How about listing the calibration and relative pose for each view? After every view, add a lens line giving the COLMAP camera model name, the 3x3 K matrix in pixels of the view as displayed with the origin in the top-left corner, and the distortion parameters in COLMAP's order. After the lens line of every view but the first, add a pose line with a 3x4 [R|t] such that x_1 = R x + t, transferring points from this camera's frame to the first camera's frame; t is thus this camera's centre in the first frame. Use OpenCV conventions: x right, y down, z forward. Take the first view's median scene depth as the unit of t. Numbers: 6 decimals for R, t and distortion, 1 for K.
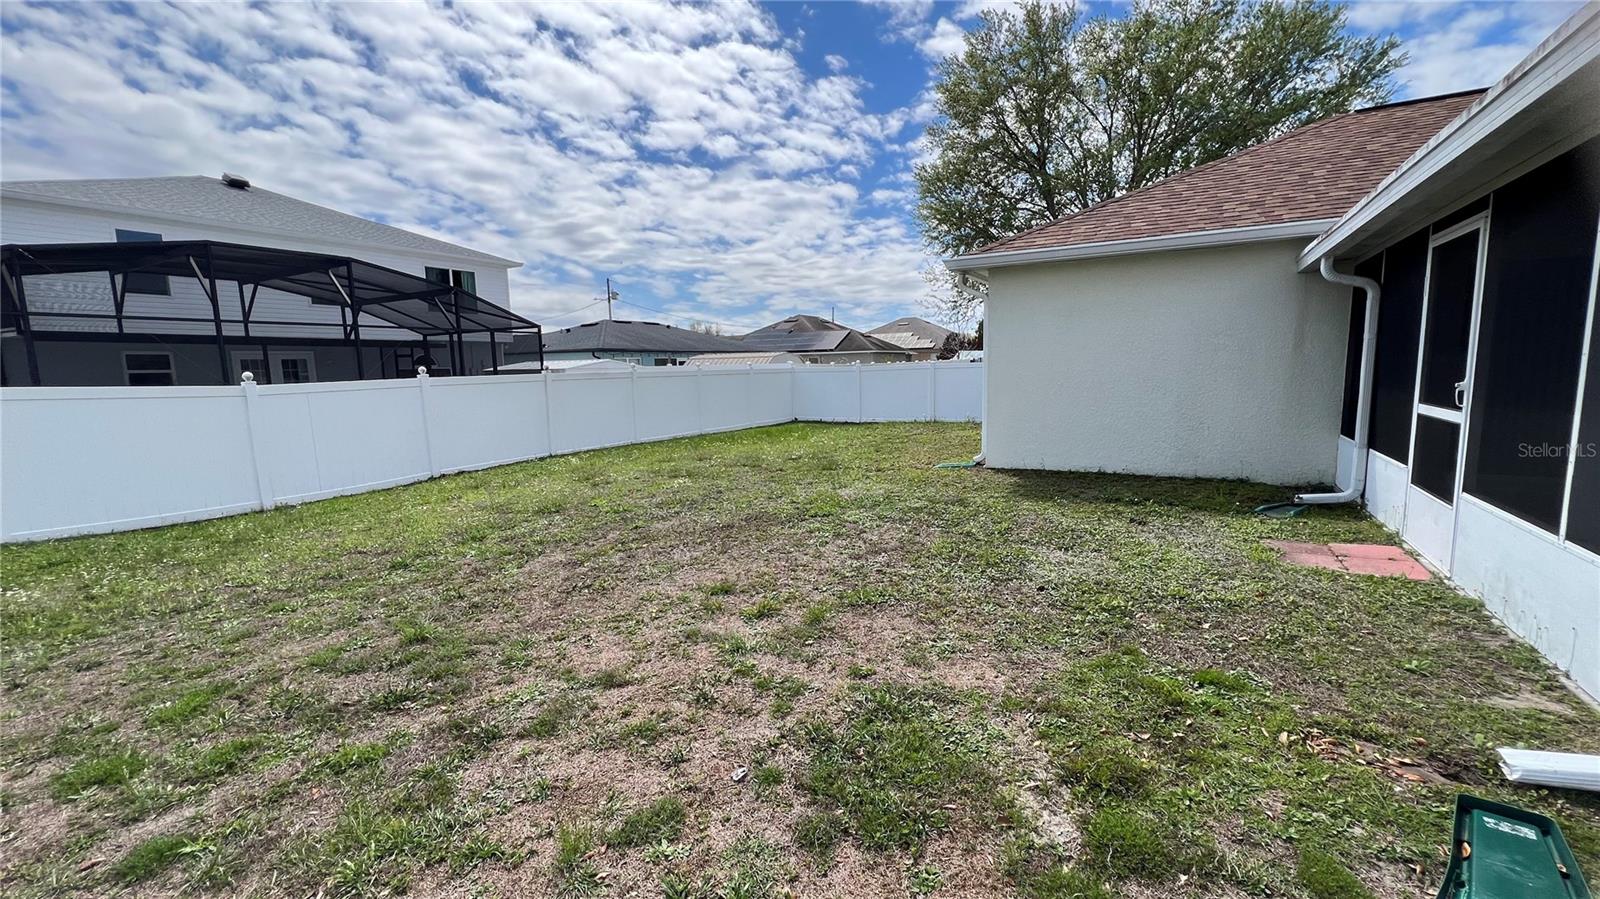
lens RADIAL K [[639.4, 0, 796.2], [0, 639.4, 445.5], [0, 0, 1]] dist [-0.001901, 0.000855]
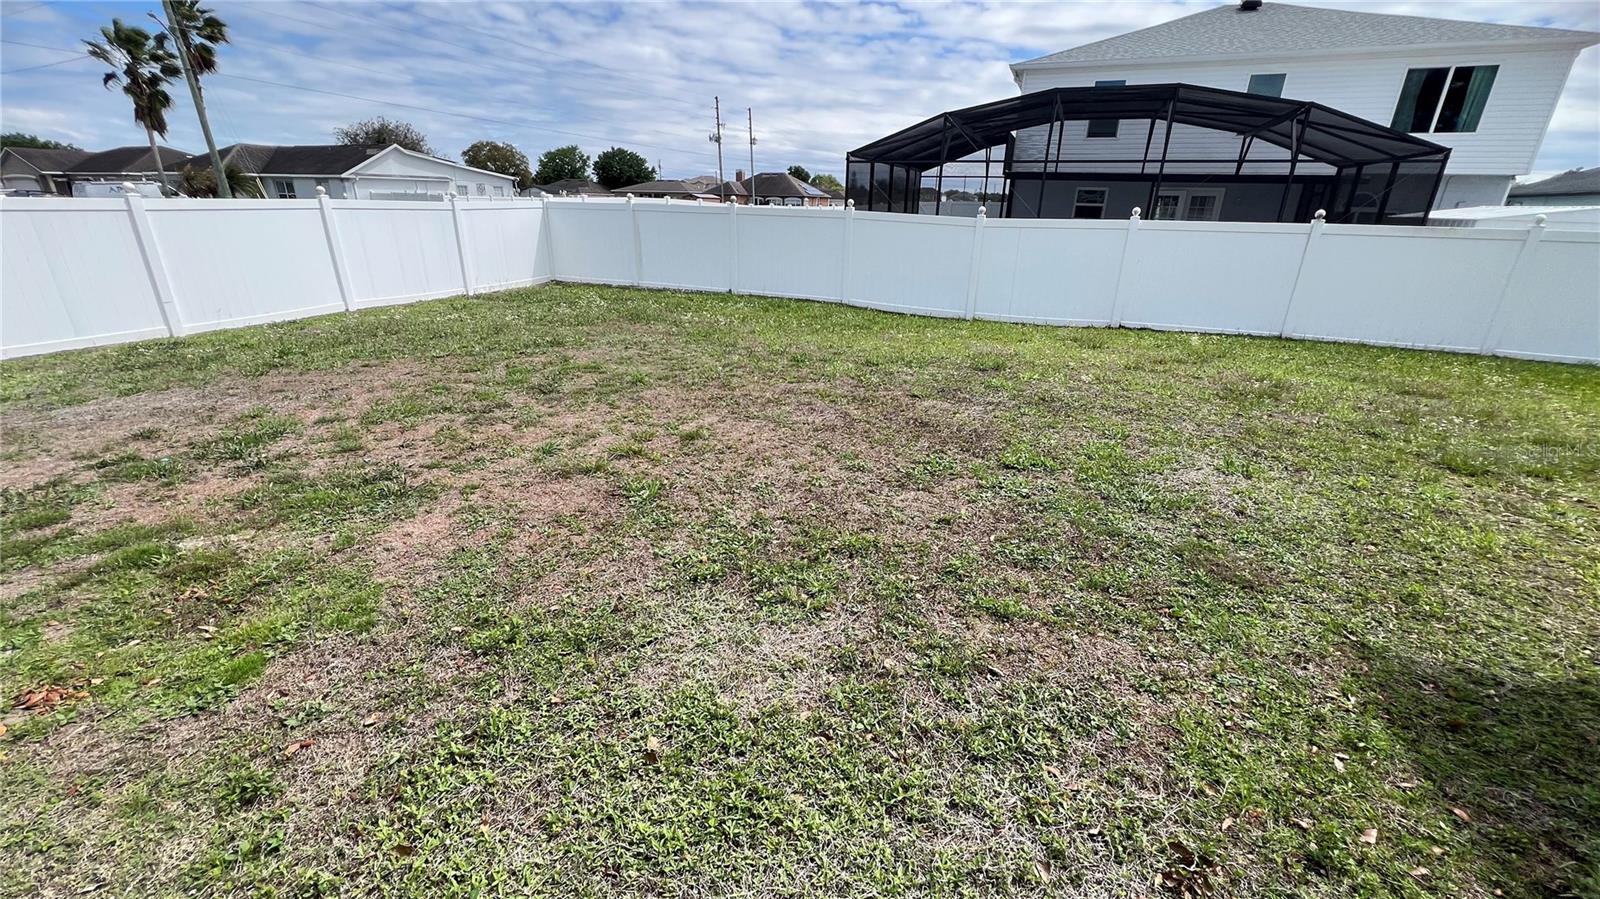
lens RADIAL K [[639.4, 0, 802.0], [0, 639.4, 444.9], [0, 0, 1]] dist [-0.001901, 0.000855]
pose [[0.145525, 0.374936, -0.915558, 0.332891], [-0.147830, 0.923260, 0.354593, -0.061481], [0.978248, 0.083745, 0.189784, 0.368312]]
